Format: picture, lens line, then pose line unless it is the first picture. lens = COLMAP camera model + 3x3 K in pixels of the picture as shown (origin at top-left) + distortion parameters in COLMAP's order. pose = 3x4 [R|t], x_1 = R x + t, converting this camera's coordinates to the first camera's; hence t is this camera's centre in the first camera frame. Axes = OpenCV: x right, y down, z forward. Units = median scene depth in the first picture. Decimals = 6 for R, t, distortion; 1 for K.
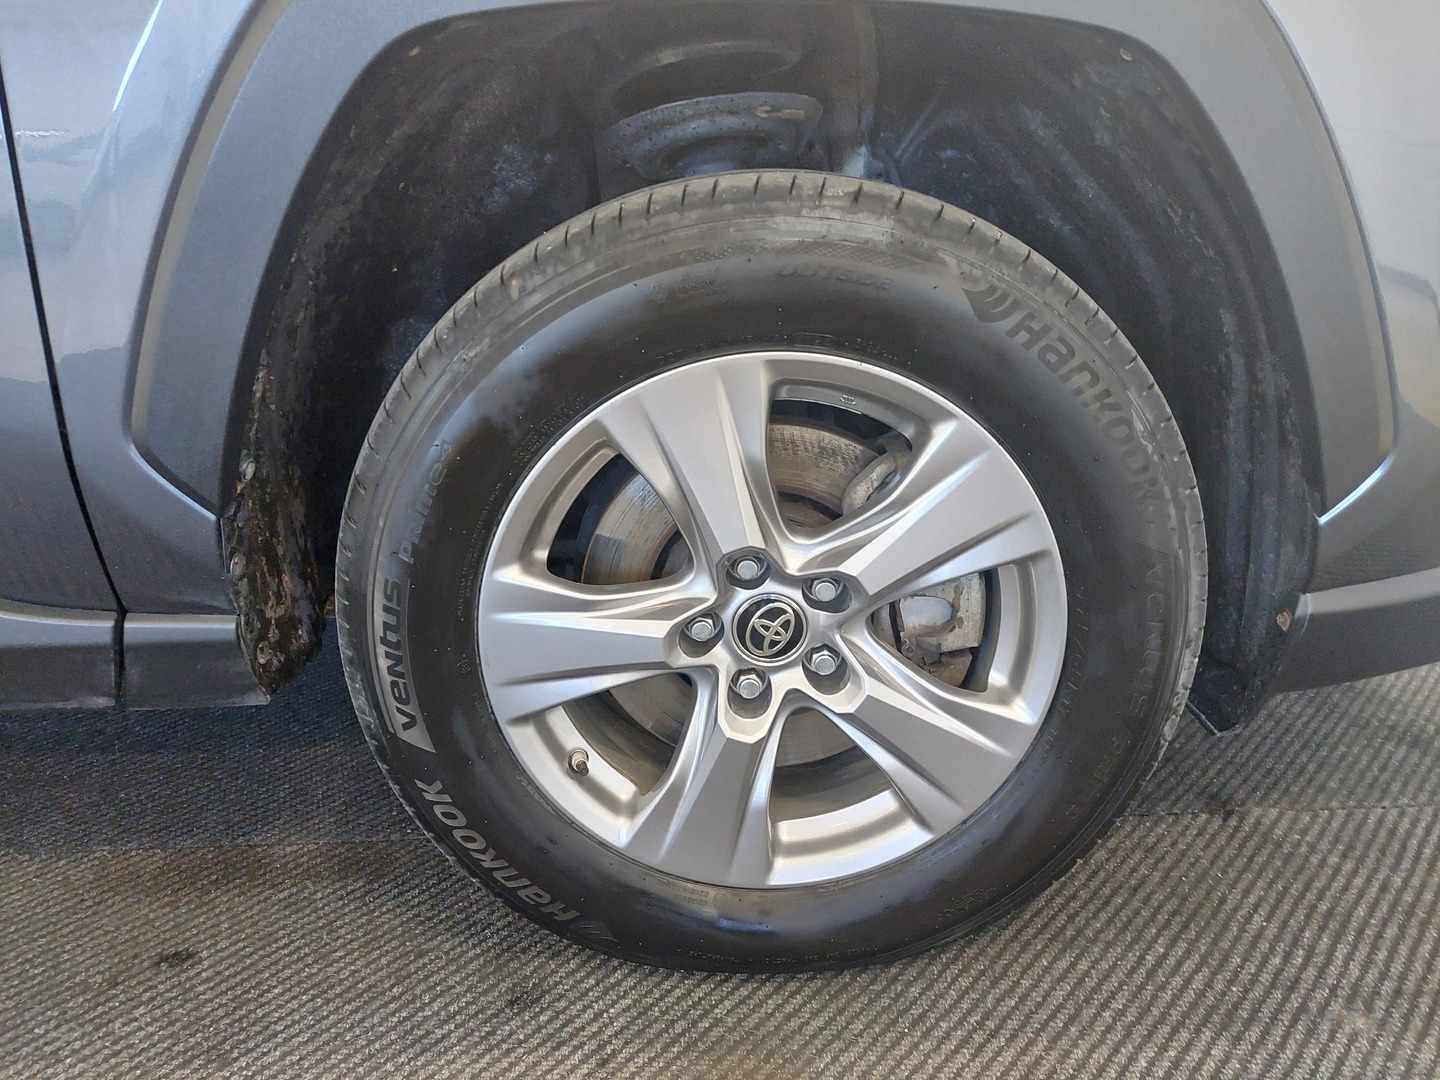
lens RADIAL K [[1049.1, 0, 713.5], [0, 1049.1, 537.2], [0, 0, 1]] dist [0.077219, -0.070695]
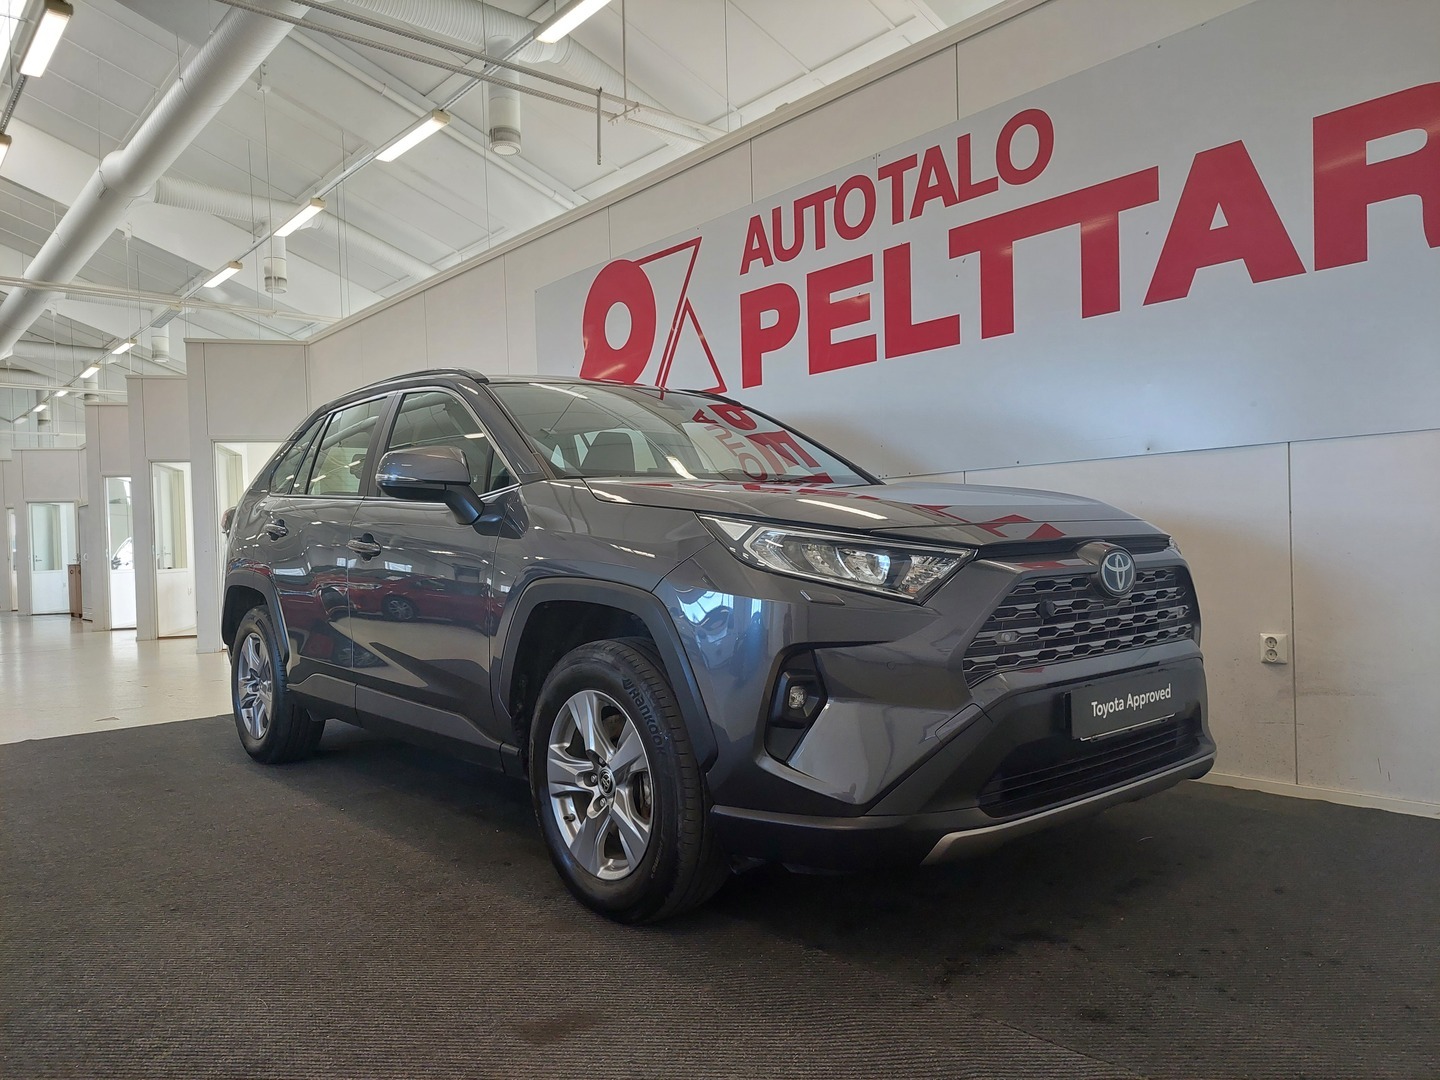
lens RADIAL K [[1056.4, 0, 715.2], [0, 1056.4, 552.4], [0, 0, 1]] dist [0.086215, -0.071187]
pose [[0.635071, 0.021997, -0.772141, 2.631366], [-0.251793, 0.950893, -0.180006, -0.071570], [0.730264, 0.308737, 0.609423, -0.851408]]
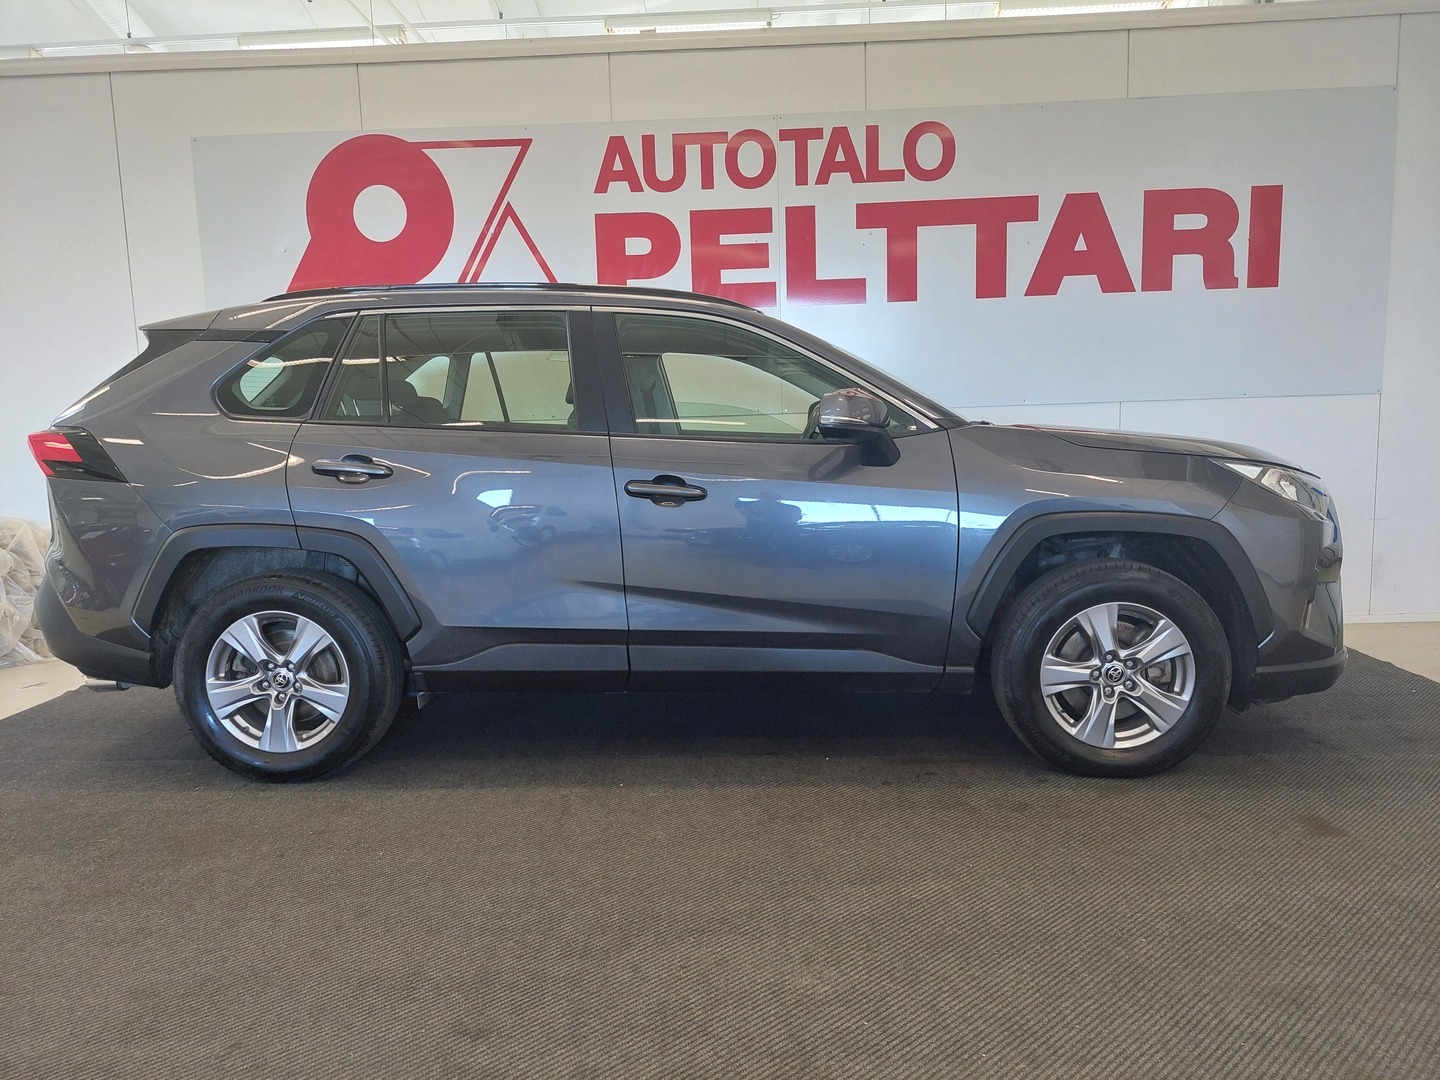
lens RADIAL K [[1056.4, 0, 715.2], [0, 1056.4, 552.4], [0, 0, 1]] dist [0.086215, -0.071187]
pose [[0.998764, 0.012882, -0.047997, -1.221529], [-0.022957, 0.976188, -0.215706, 0.530282], [0.044075, 0.216541, 0.975278, -2.959176]]
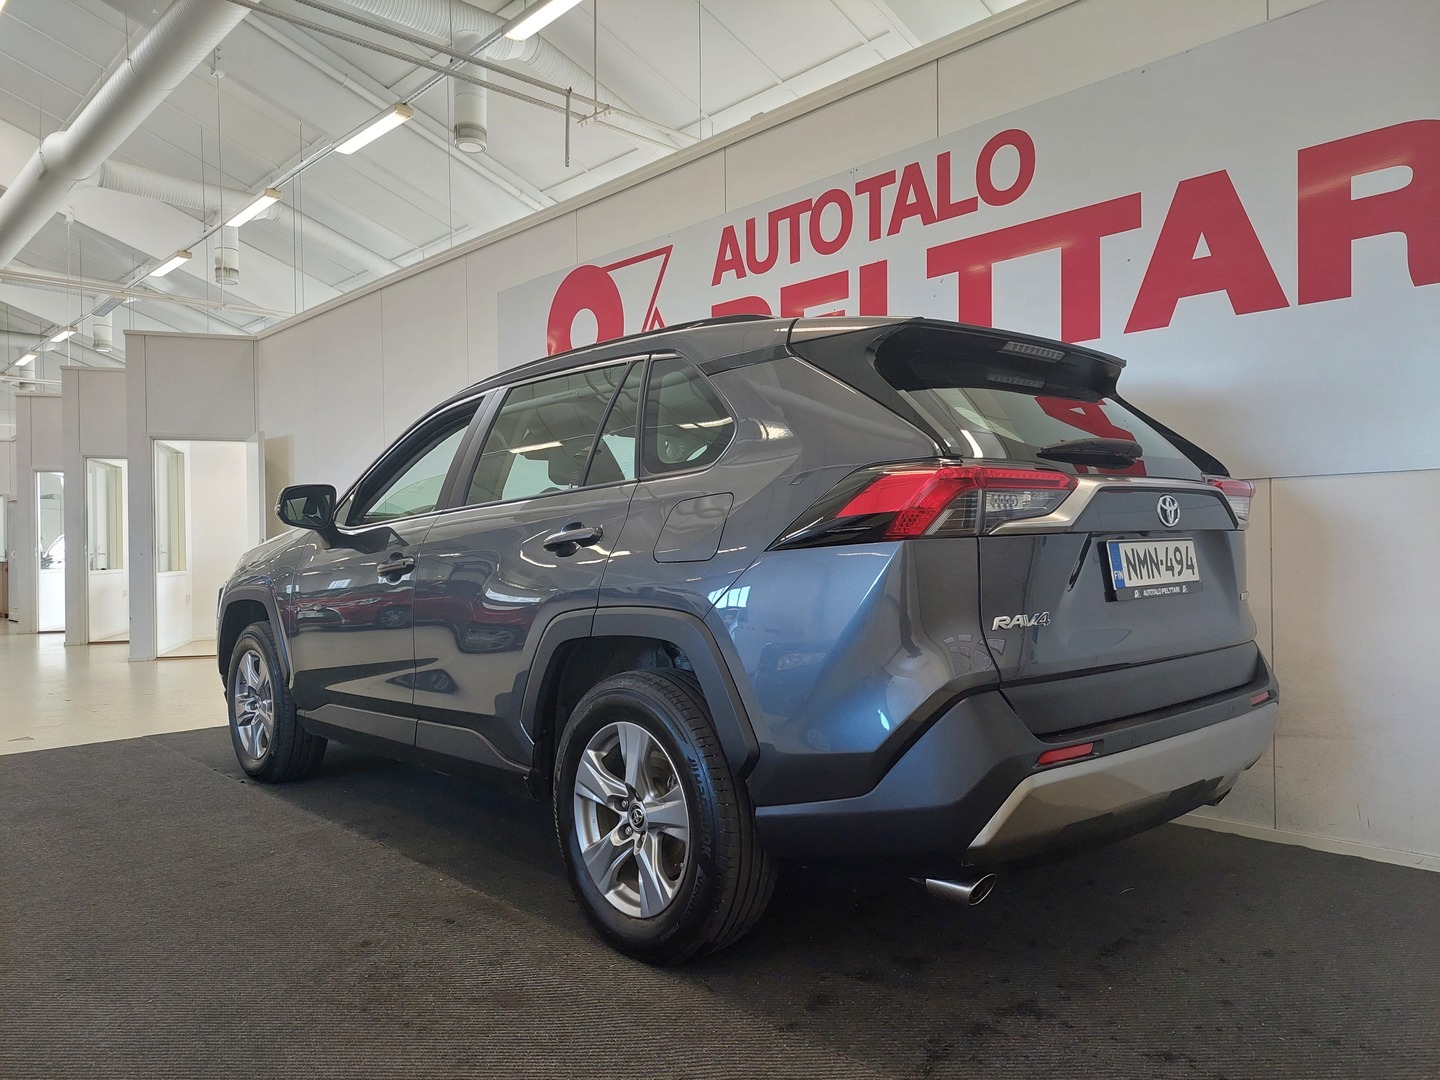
lens RADIAL K [[1054.4, 0, 740.1], [0, 1054.4, 542.3], [0, 0, 1]] dist [0.083636, -0.063272]
pose [[0.678982, 0.023960, -0.733764, 2.444505], [-0.257158, 0.943909, -0.207137, -0.194036], [0.687644, 0.329336, 0.647058, -0.759887]]
